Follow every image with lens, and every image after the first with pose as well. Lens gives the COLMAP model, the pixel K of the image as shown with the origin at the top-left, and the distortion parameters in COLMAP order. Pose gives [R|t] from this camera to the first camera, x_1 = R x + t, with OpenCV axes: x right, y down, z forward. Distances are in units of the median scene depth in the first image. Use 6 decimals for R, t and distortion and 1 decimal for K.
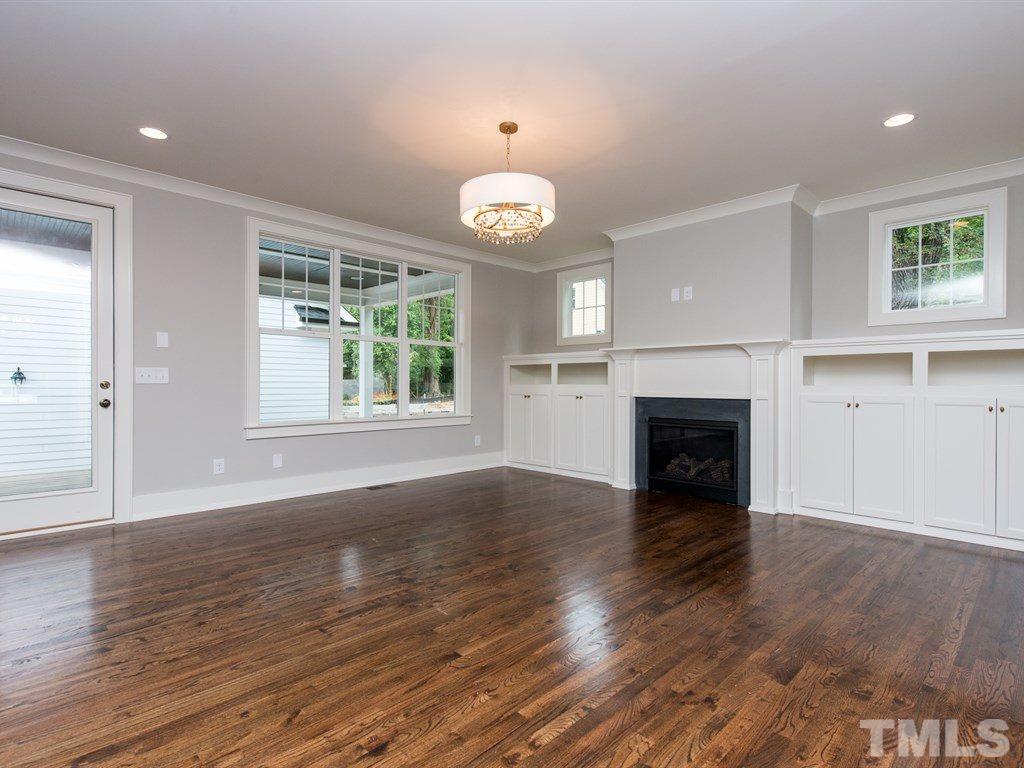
lens RADIAL K [[485.4, 0, 512.0], [0, 485.4, 384.0], [0, 0, 1]] dist [0.001235, 0.000463]
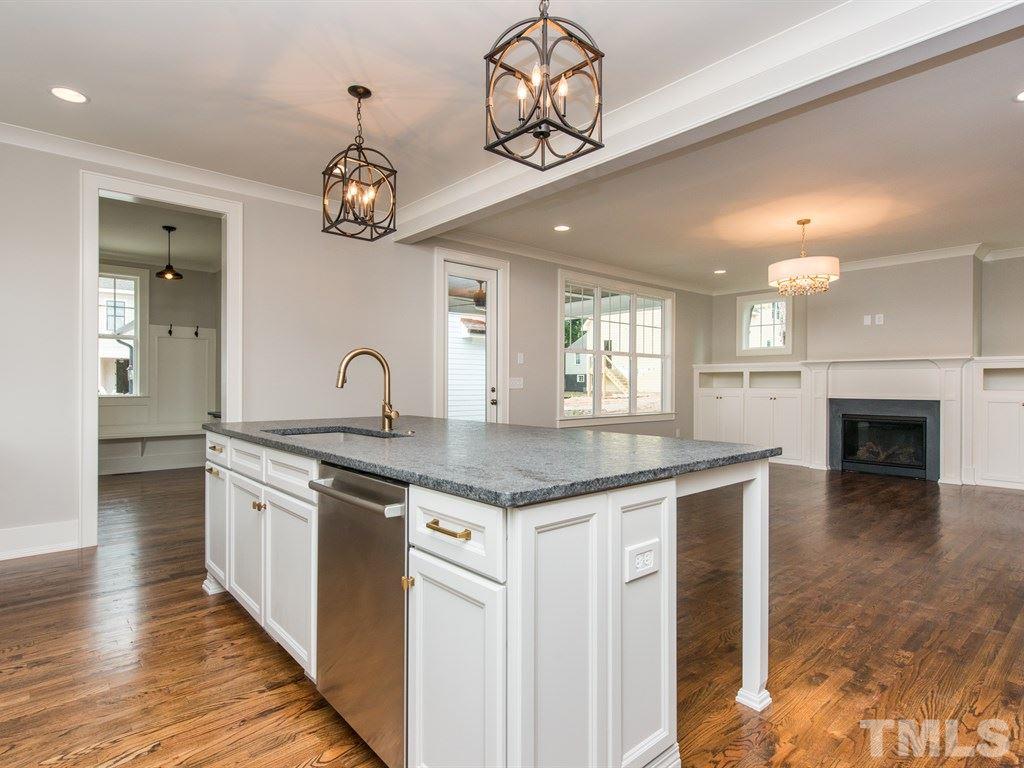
lens RADIAL K [[510.3, 0, 512.0], [0, 510.3, 384.0], [0, 0, 1]] dist [0.001643, 0.000318]
pose [[0.998542, 0.000286, -0.053972, -0.547173], [-0.000350, 0.999999, -0.001177, -0.010334], [0.053972, 0.001194, 0.998542, -0.425202]]
